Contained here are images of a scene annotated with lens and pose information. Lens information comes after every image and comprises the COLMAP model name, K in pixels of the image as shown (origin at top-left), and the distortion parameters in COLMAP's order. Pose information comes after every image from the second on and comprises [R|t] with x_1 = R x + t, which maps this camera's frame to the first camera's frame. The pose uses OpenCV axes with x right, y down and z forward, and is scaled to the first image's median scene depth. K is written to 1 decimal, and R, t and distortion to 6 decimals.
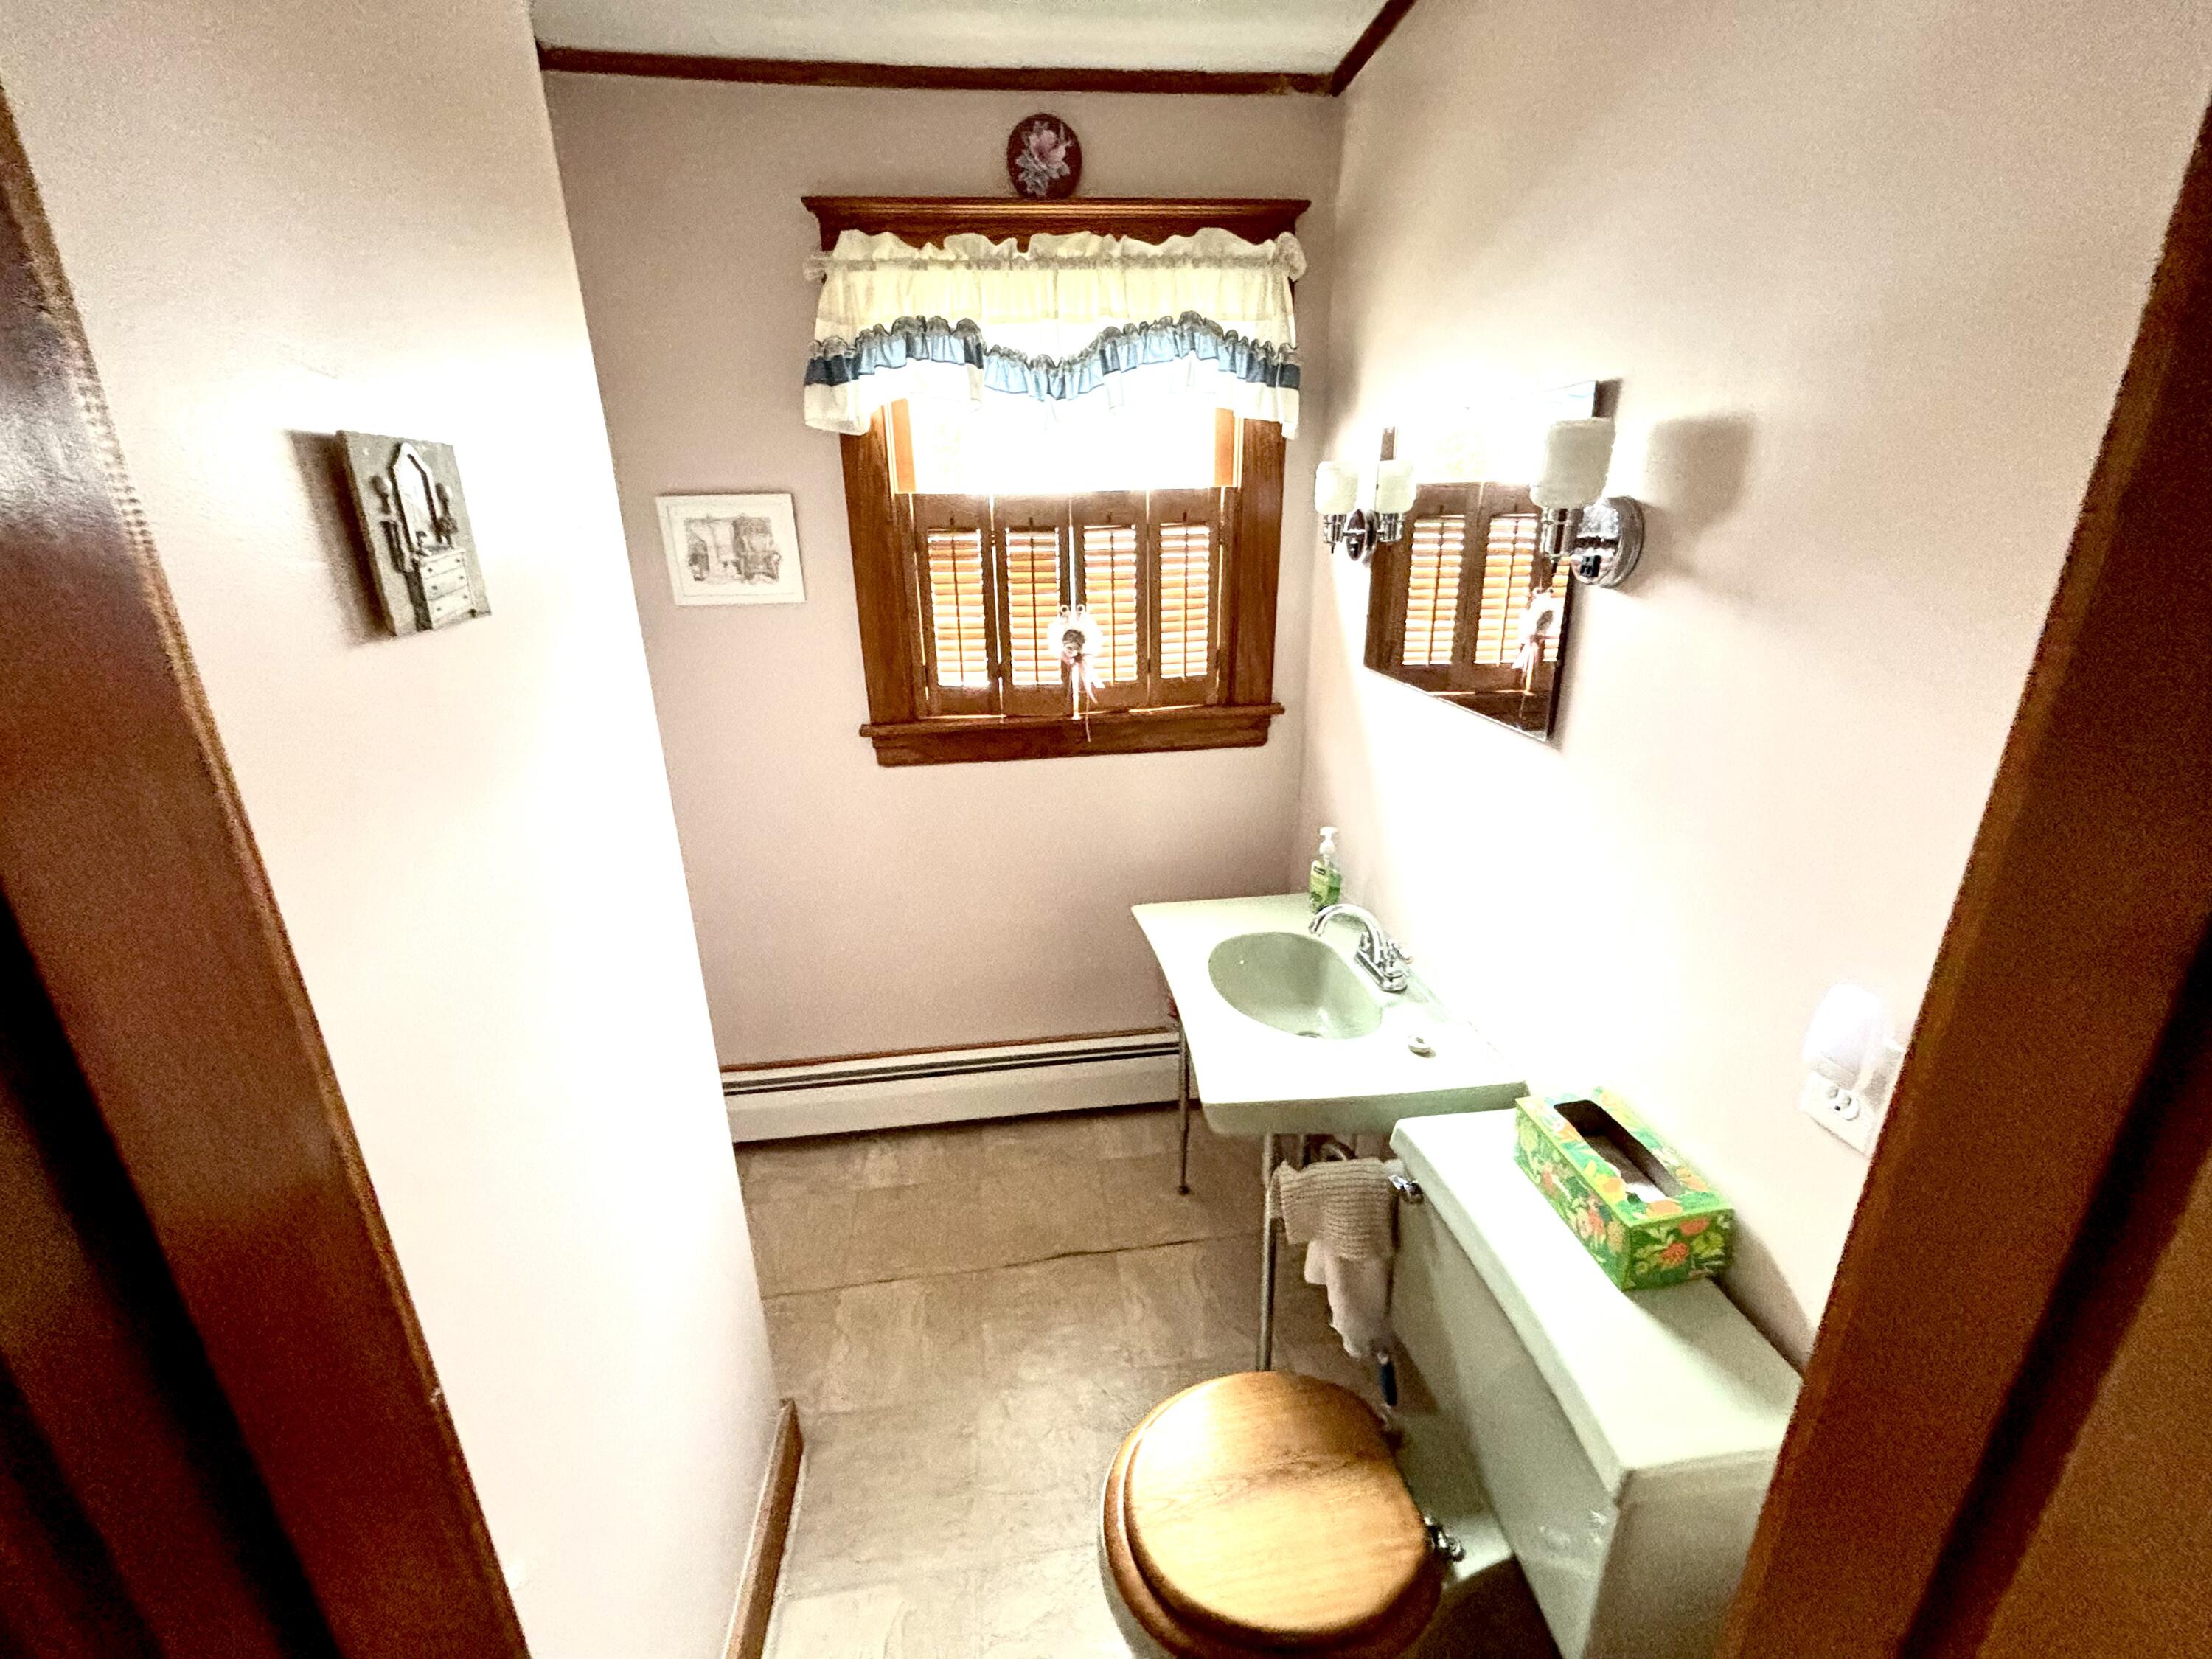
lens RADIAL K [[889.0, 0, 1095.9], [0, 889.0, 823.4], [0, 0, 1]] dist [0.003457, -0.000046]
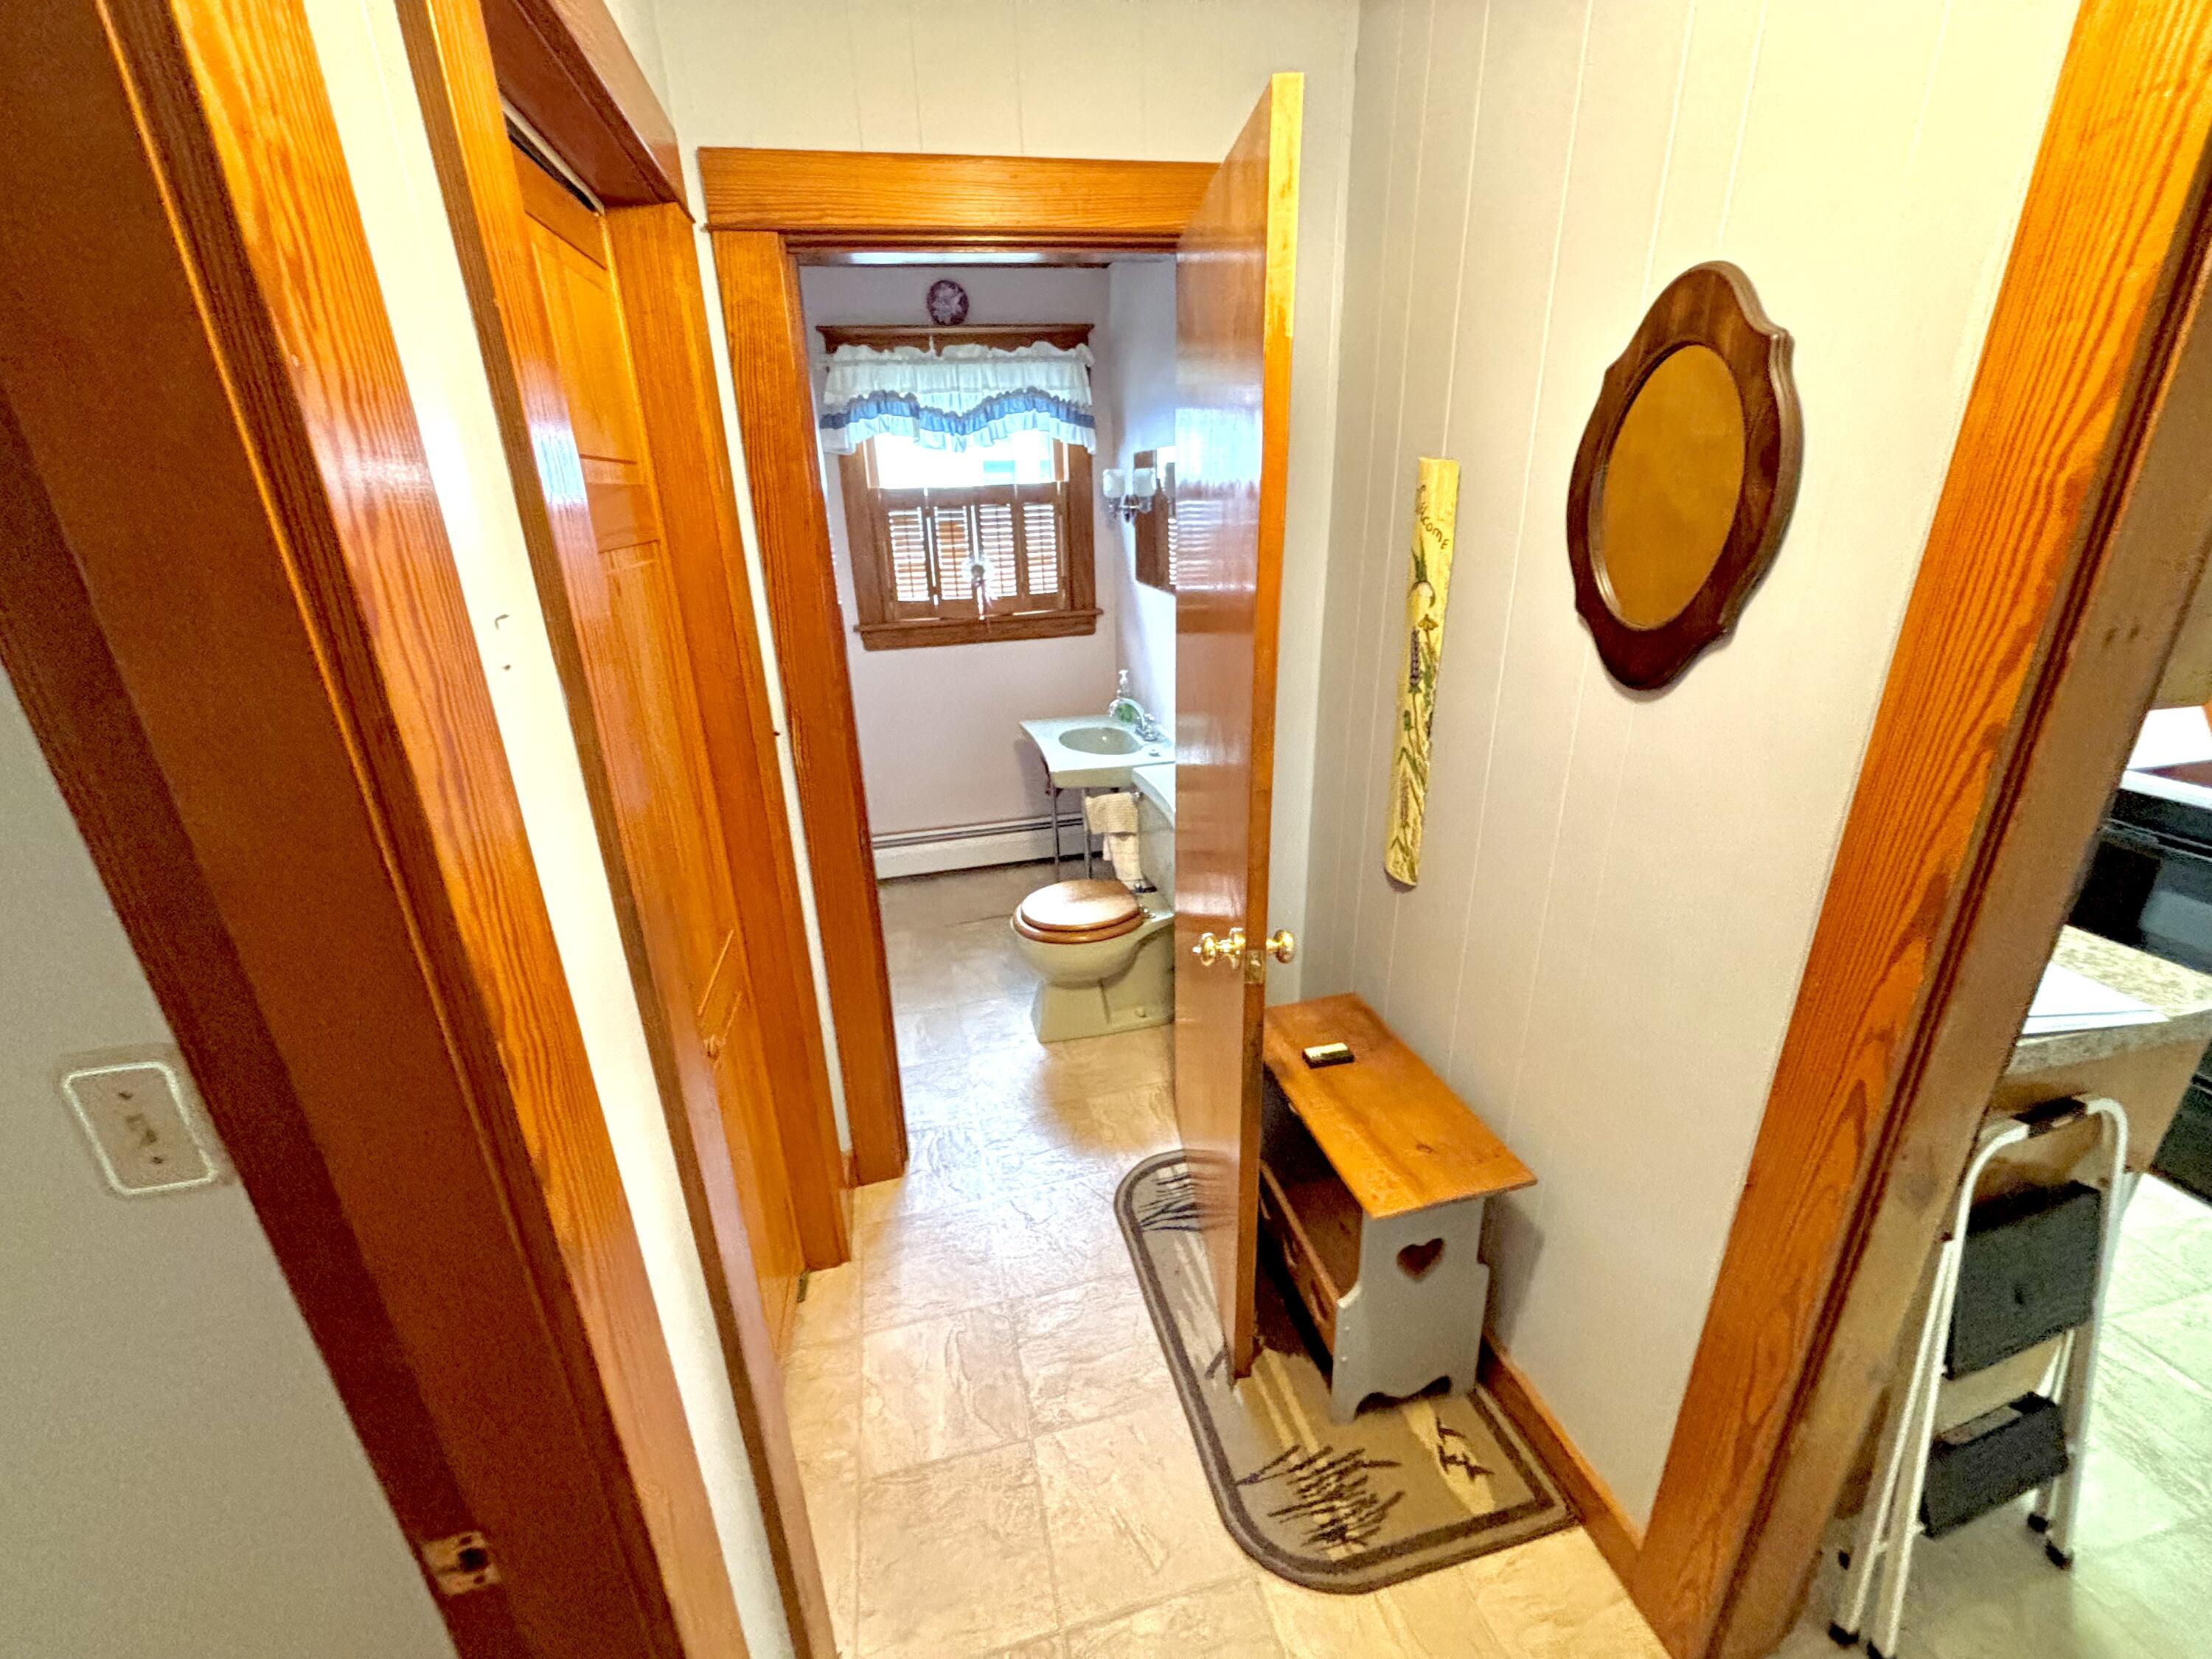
lens RADIAL K [[899.9, 0, 1110.1], [0, 899.9, 830.3], [0, 0, 1]] dist [0.000143, -0.000163]
pose [[0.992718, -0.051619, 0.108846, 0.015828], [0.048260, 0.998280, 0.033273, 0.275838], [-0.110376, -0.027778, 0.993502, -0.858427]]
